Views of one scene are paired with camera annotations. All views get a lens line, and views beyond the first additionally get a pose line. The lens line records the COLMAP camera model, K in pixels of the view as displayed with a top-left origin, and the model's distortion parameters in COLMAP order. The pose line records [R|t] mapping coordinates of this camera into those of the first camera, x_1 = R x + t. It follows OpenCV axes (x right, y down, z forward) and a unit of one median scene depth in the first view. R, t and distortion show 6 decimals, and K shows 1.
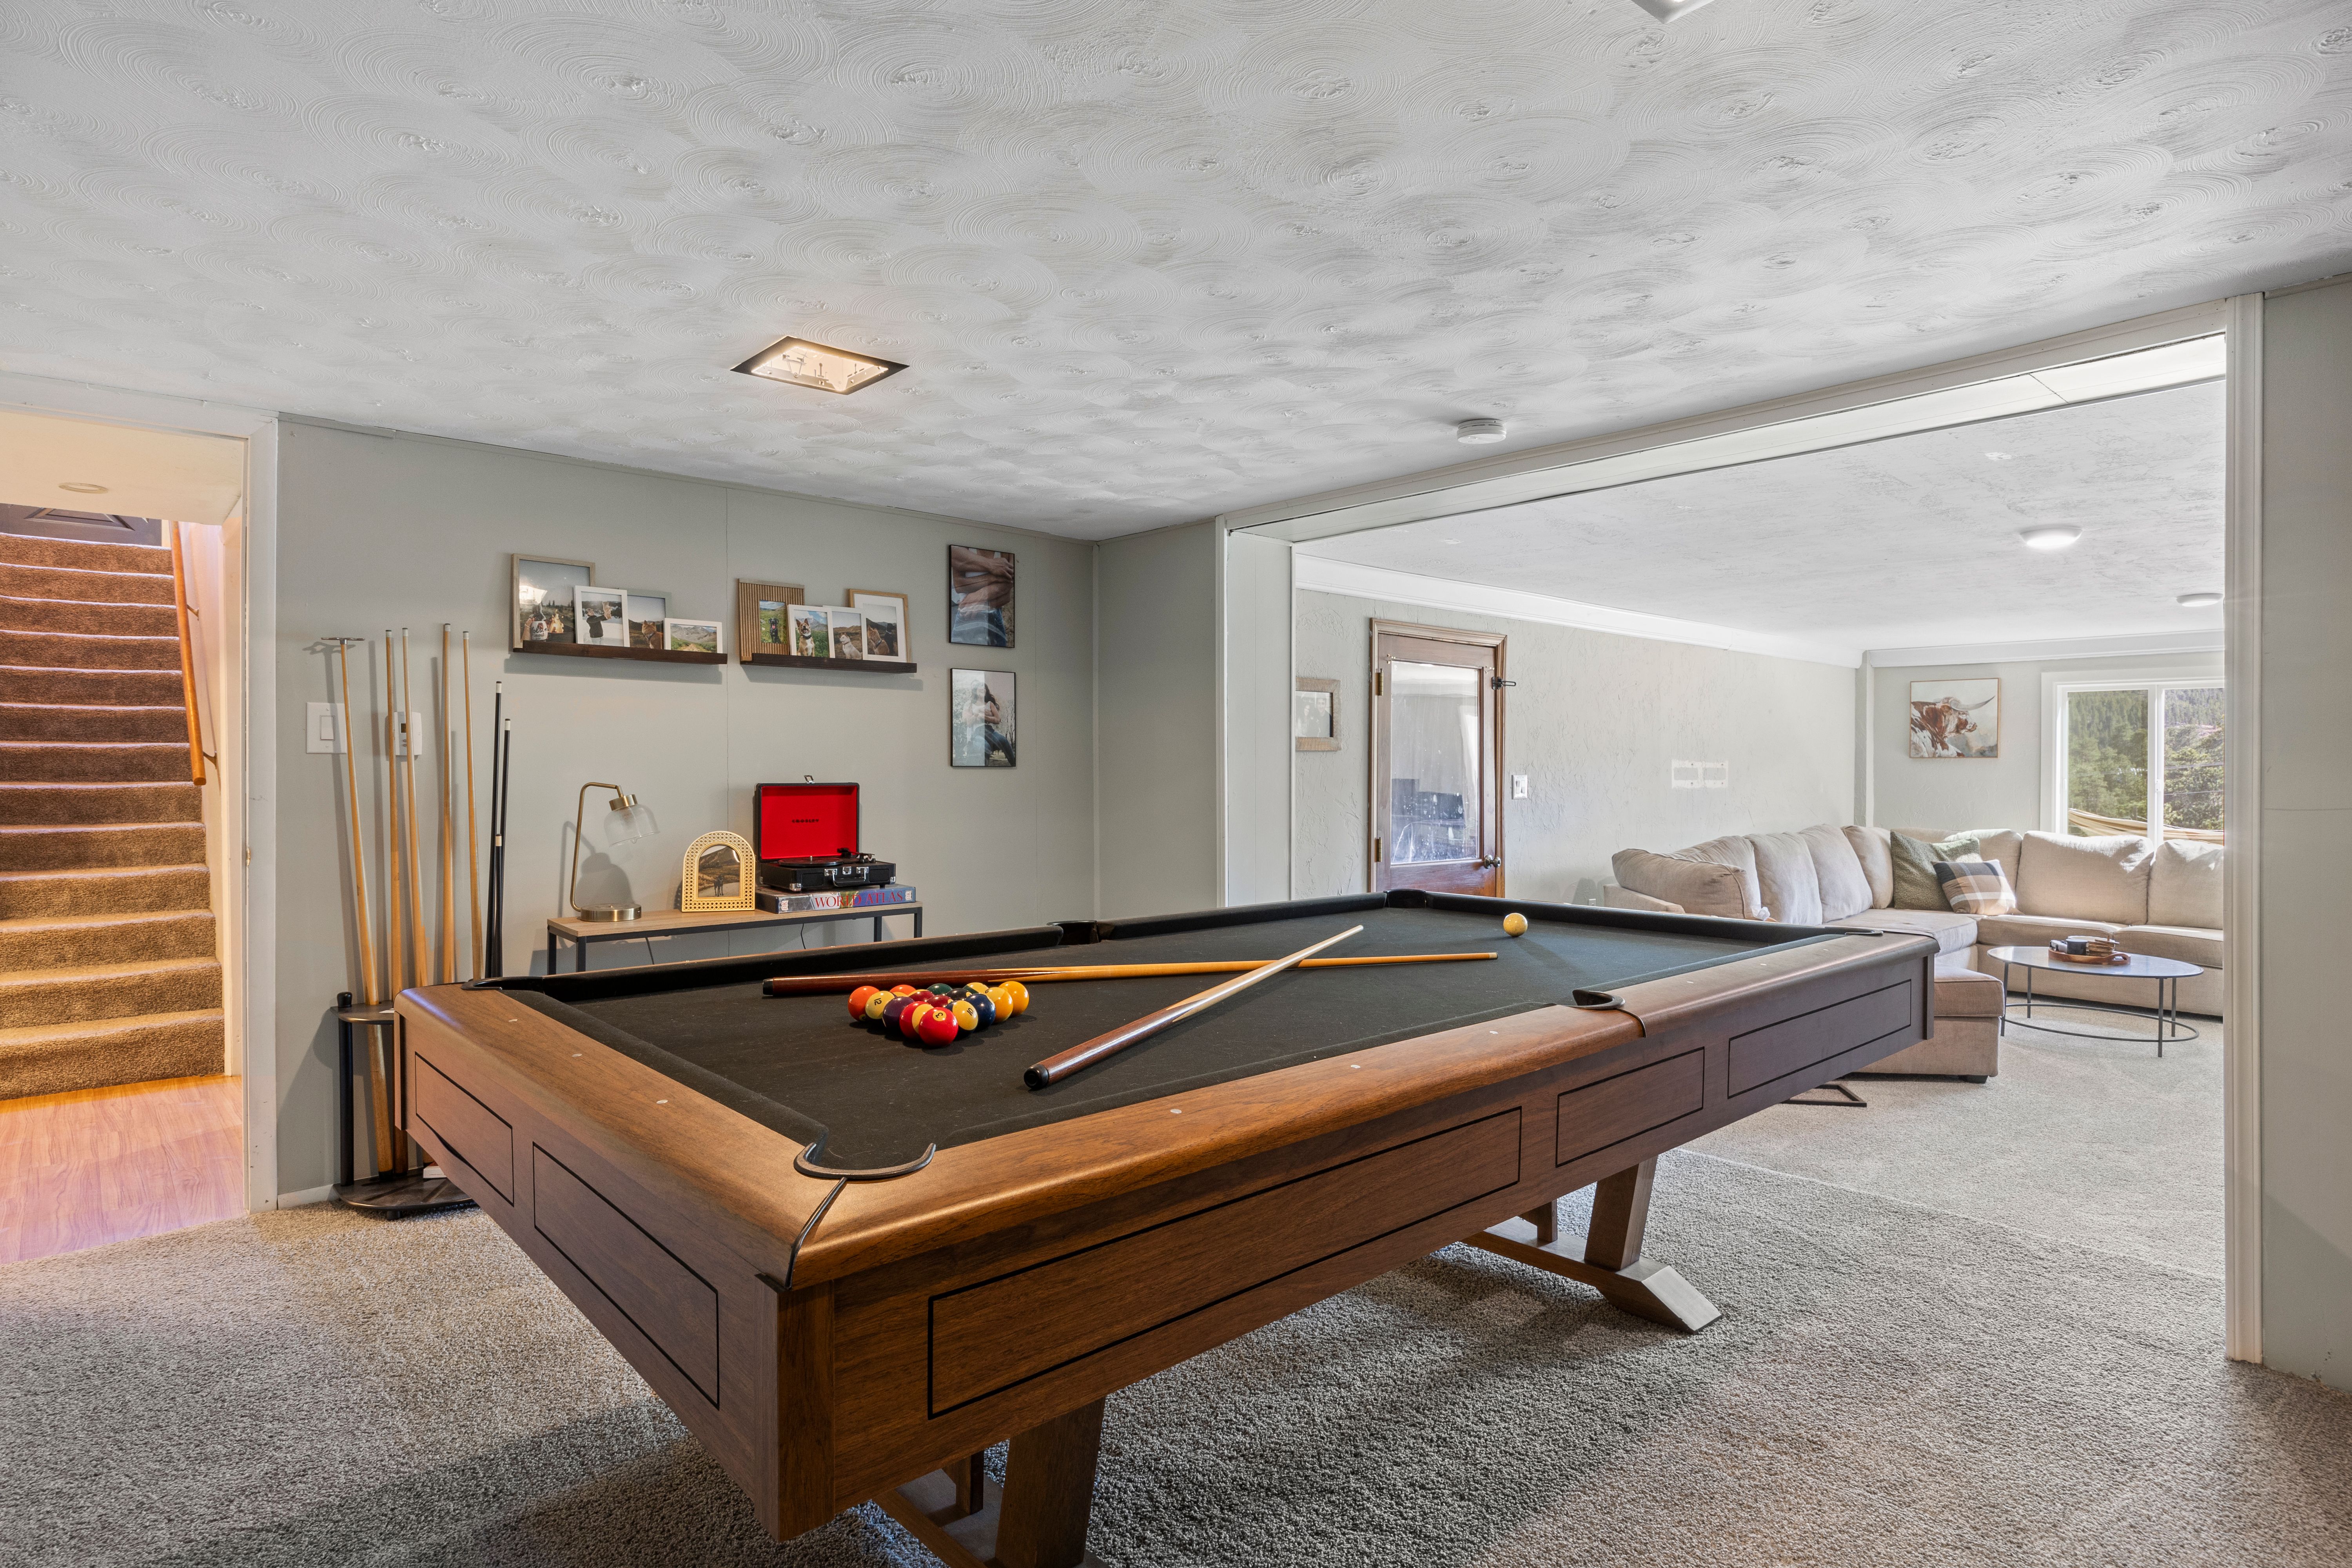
lens RADIAL K [[1240.3, 0, 1177.1], [0, 1240.3, 767.1], [0, 0, 1]] dist [-0.003832, -0.000277]
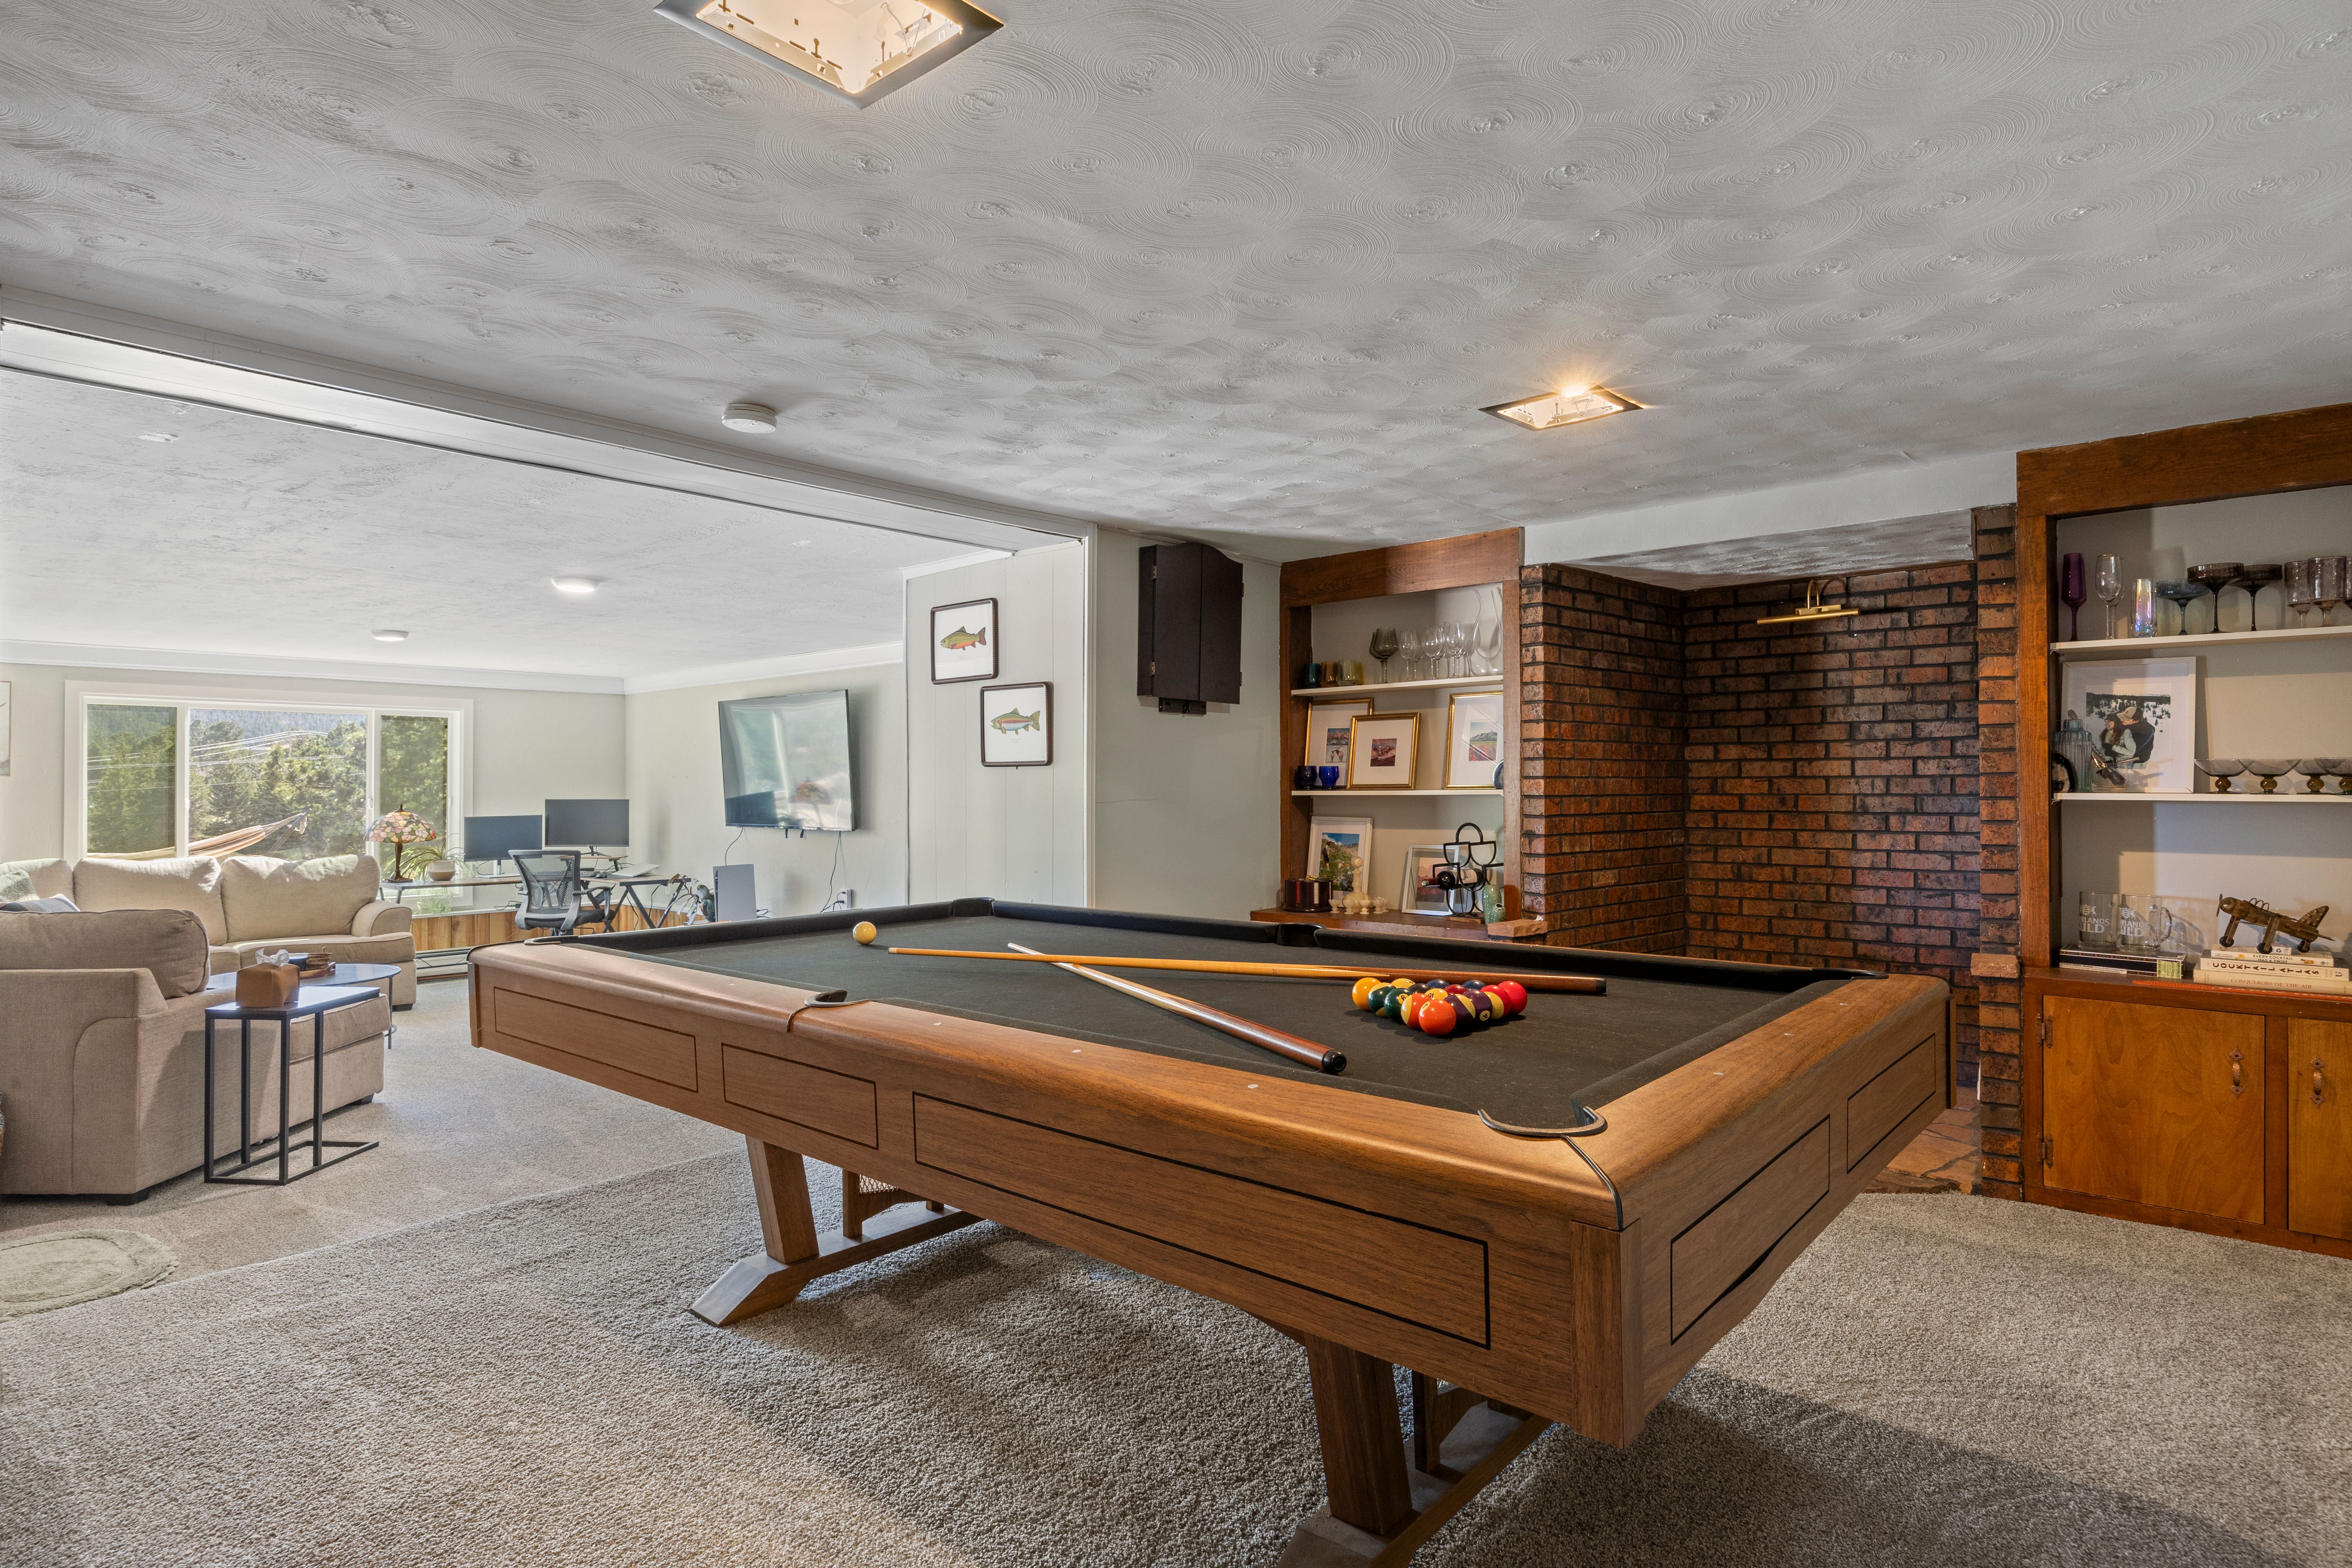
lens RADIAL K [[1240.3, 0, 1184.8], [0, 1240.3, 777.2], [0, 0, 1]] dist [-0.003832, -0.000277]
pose [[-0.116621, 0.006431, 0.993156, -0.288118], [0.005361, 0.999969, -0.005845, 0.002490], [-0.993162, 0.004643, -0.116652, 0.320134]]
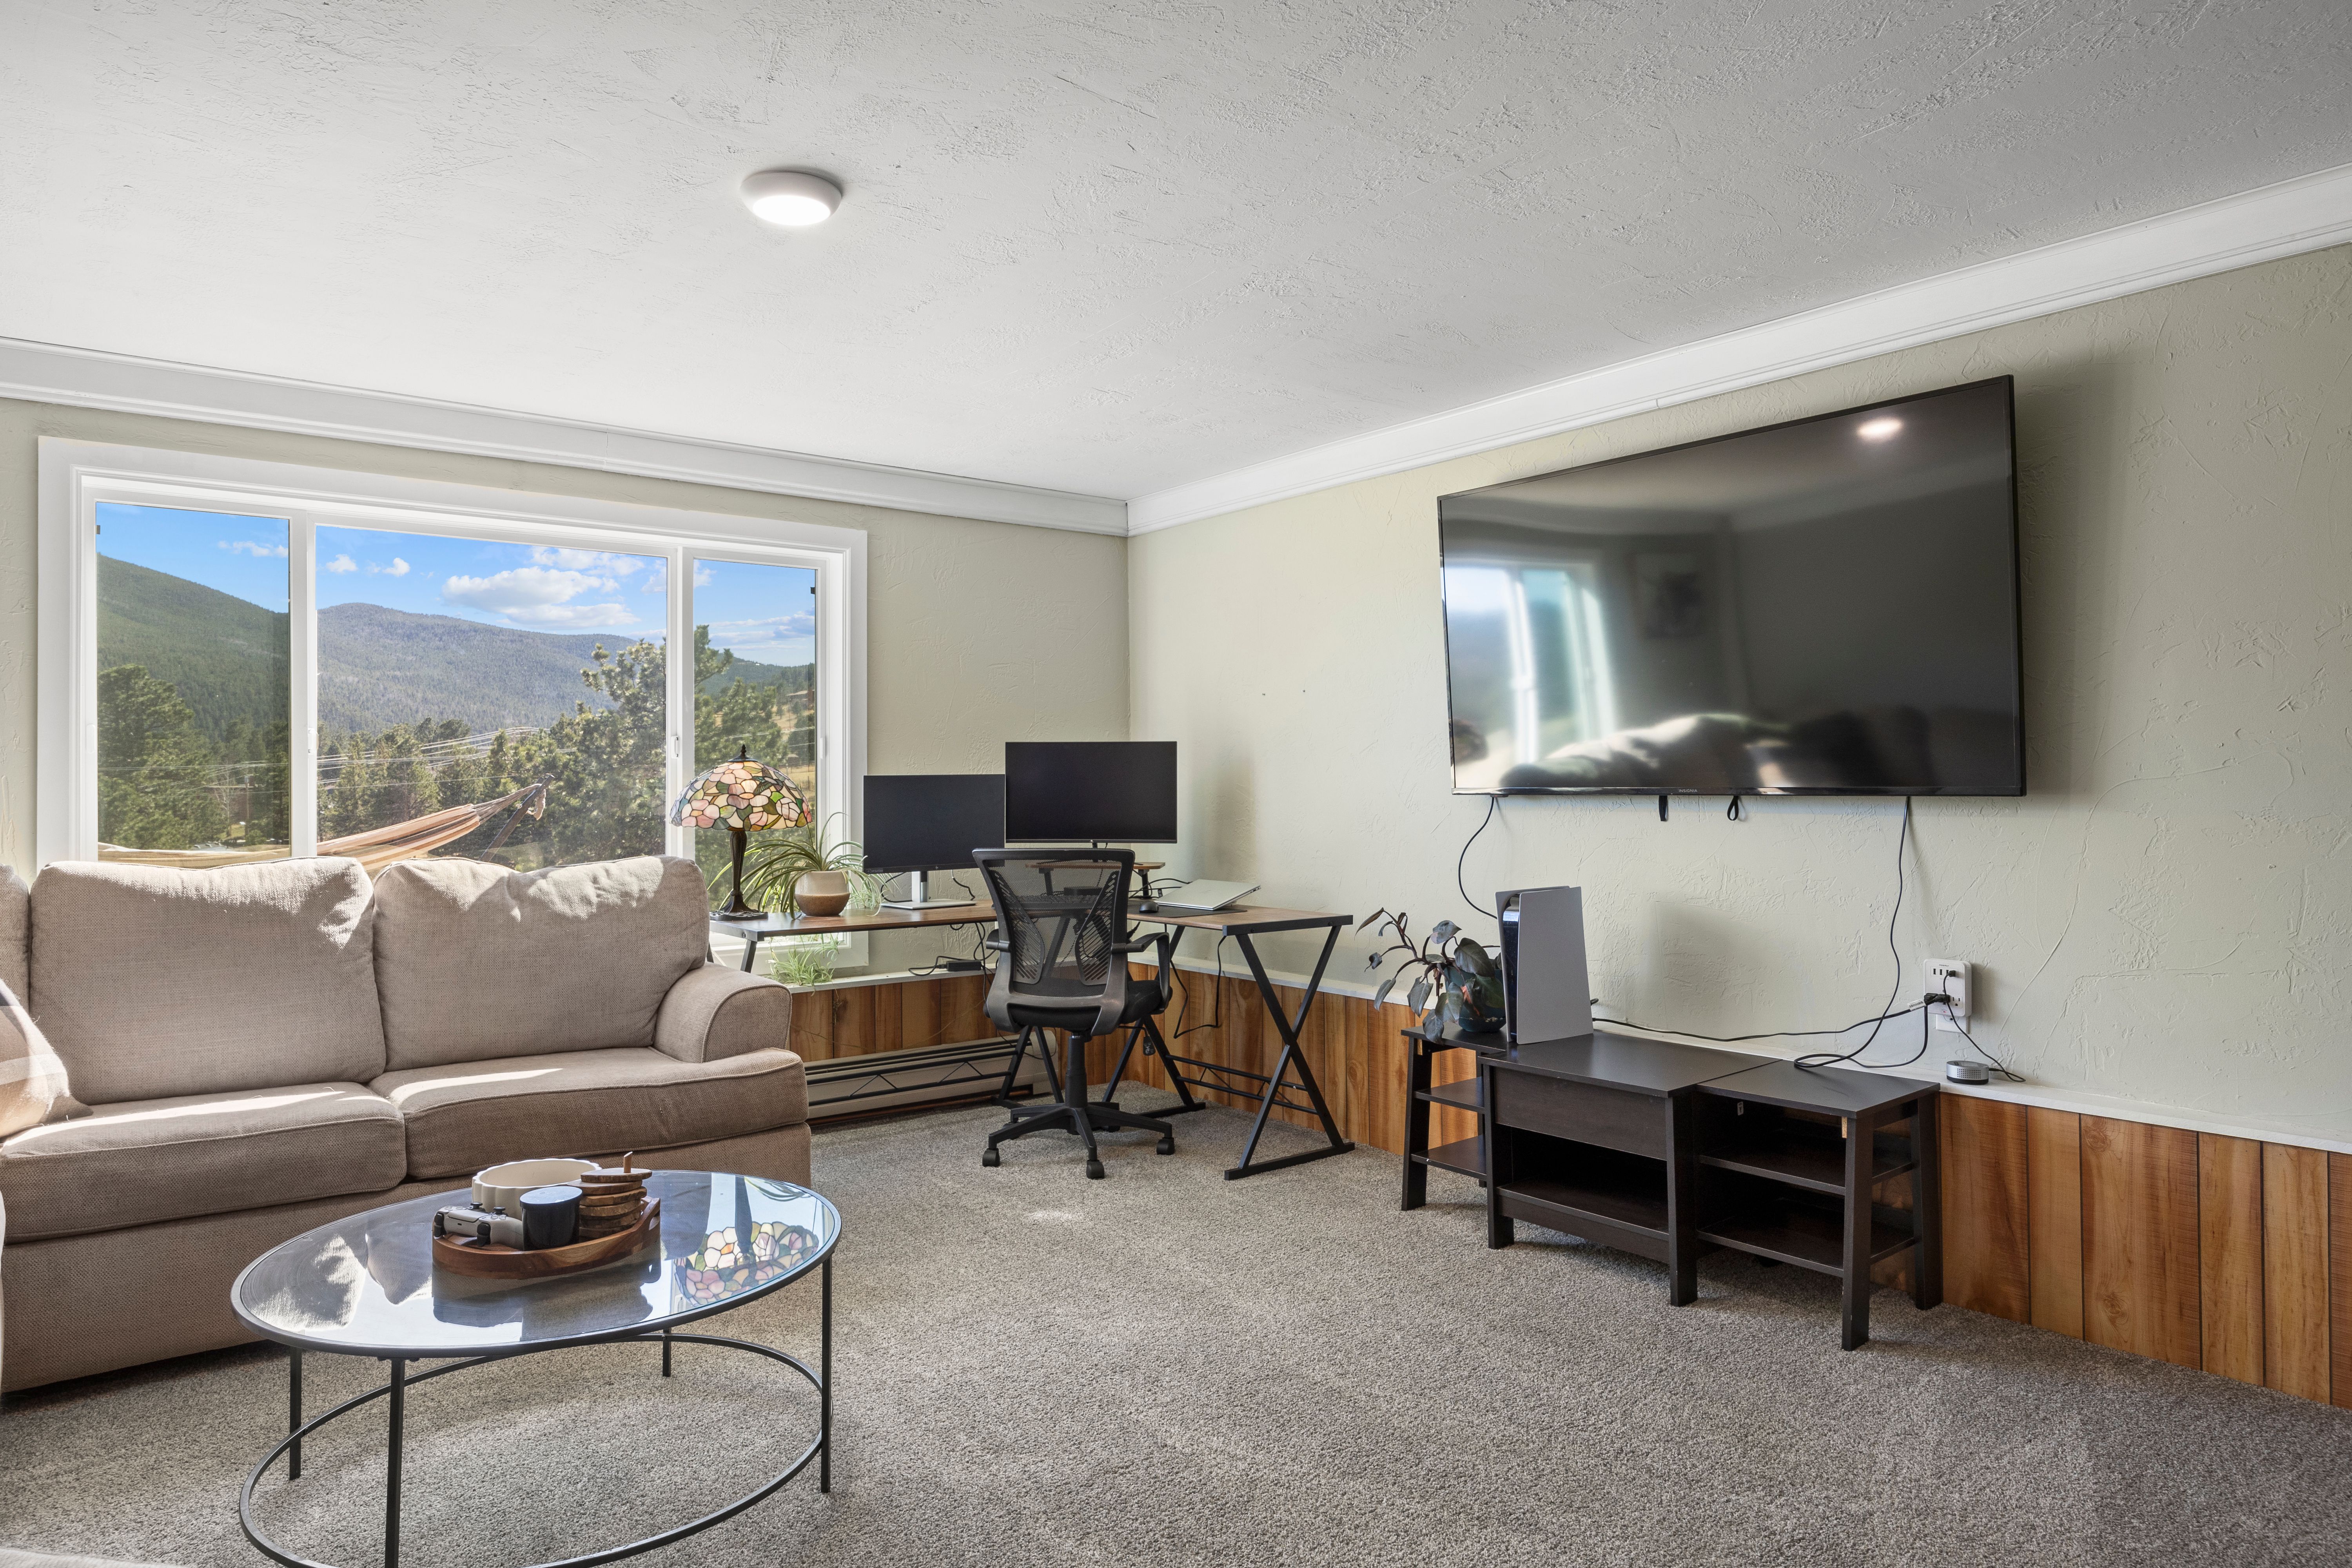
lens RADIAL K [[1426.4, 0, 1183.8], [0, 1426.4, 781.7], [0, 0, 1]] dist [-0.008511, 0.001632]
pose [[0.069573, 0.001485, 0.997576, 0.312298], [0.008531, 0.999961, -0.002083, 0.032640], [-0.997540, 0.008655, 0.069557, 0.658086]]
